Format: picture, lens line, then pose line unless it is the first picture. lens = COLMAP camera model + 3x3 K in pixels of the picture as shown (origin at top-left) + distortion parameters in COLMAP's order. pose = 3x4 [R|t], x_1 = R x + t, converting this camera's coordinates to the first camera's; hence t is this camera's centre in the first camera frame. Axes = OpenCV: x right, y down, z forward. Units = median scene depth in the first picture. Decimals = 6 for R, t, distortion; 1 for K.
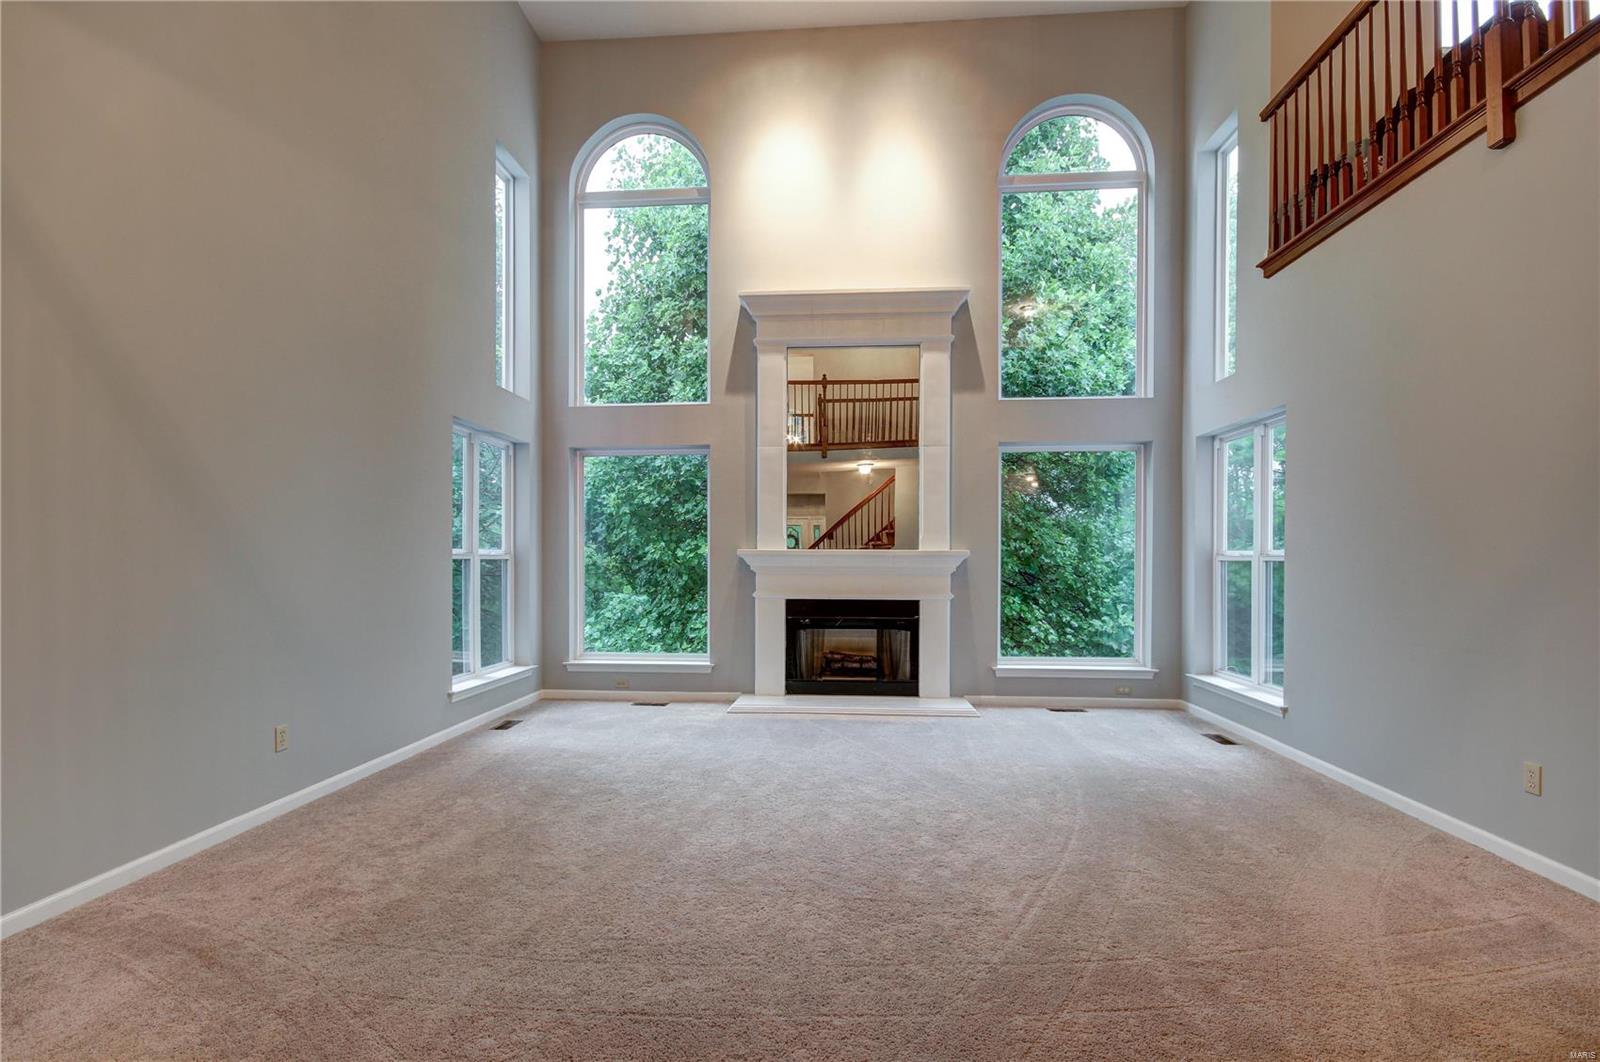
lens RADIAL K [[758.2, 0, 808.4], [0, 758.2, 559.5], [0, 0, 1]] dist [-0.002977, -0.001168]
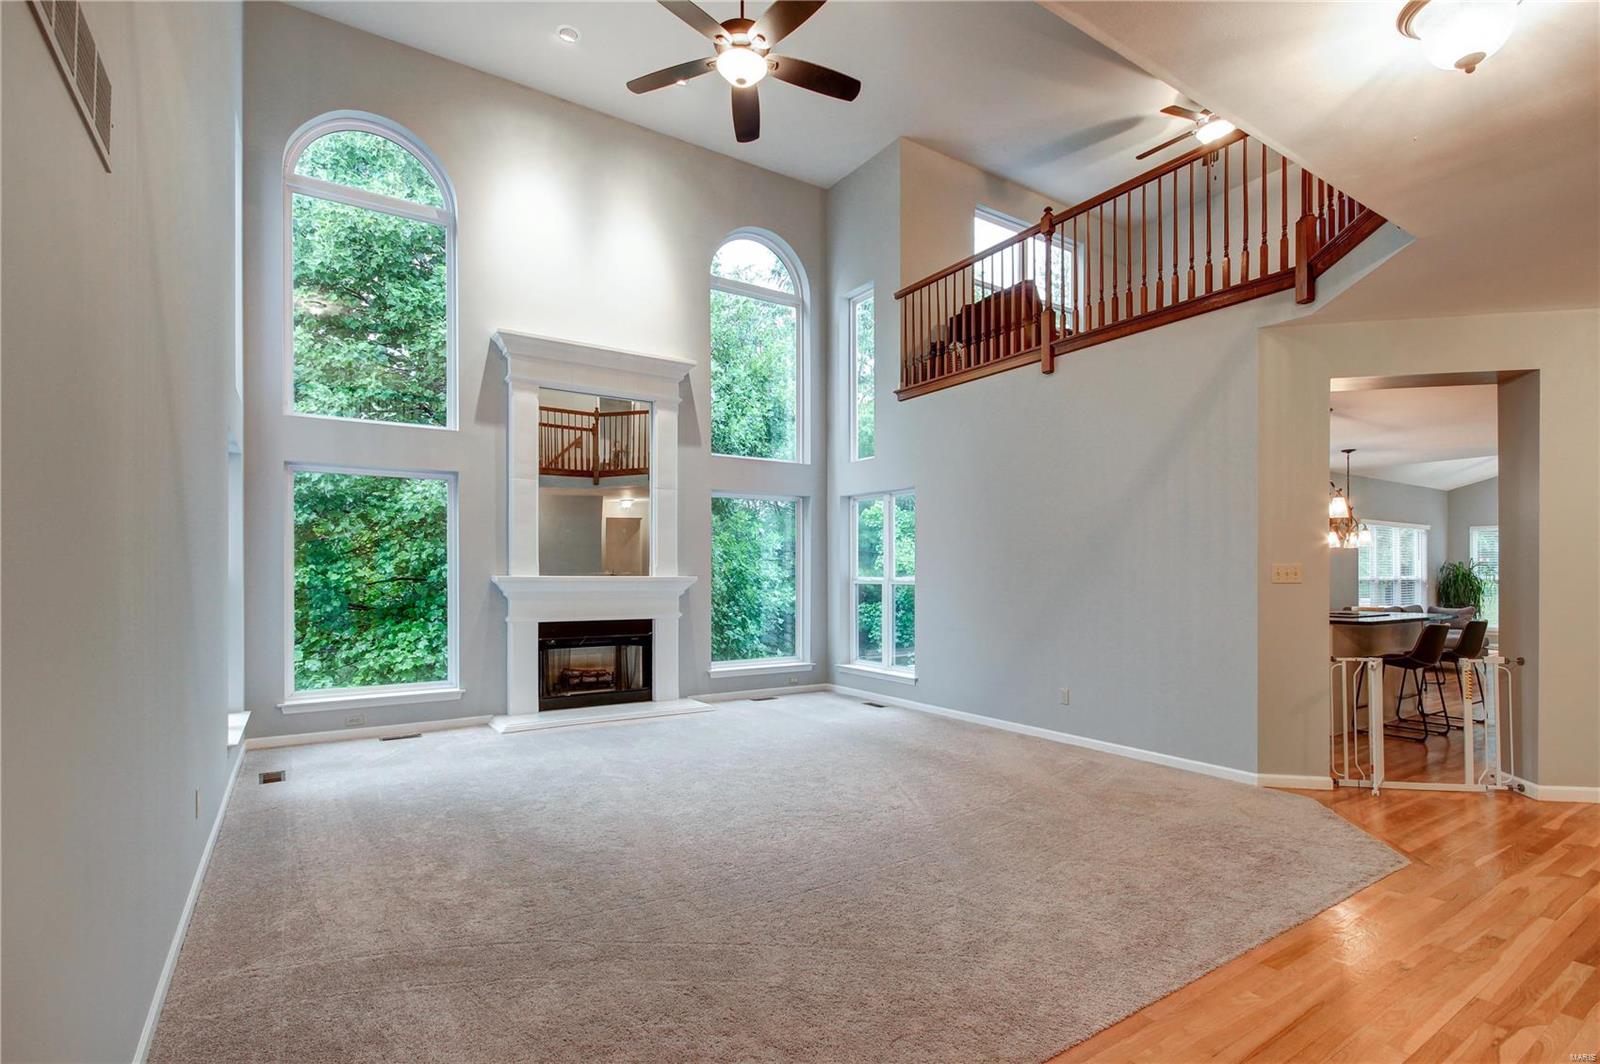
lens RADIAL K [[758.2, 0, 808.4], [0, 758.2, 560.5], [0, 0, 1]] dist [-0.002977, -0.001168]
pose [[0.785284, 0.010660, 0.619043, -0.397672], [0.000164, 0.999848, -0.017425, -0.016482], [-0.619135, 0.013785, 0.785163, -0.075275]]
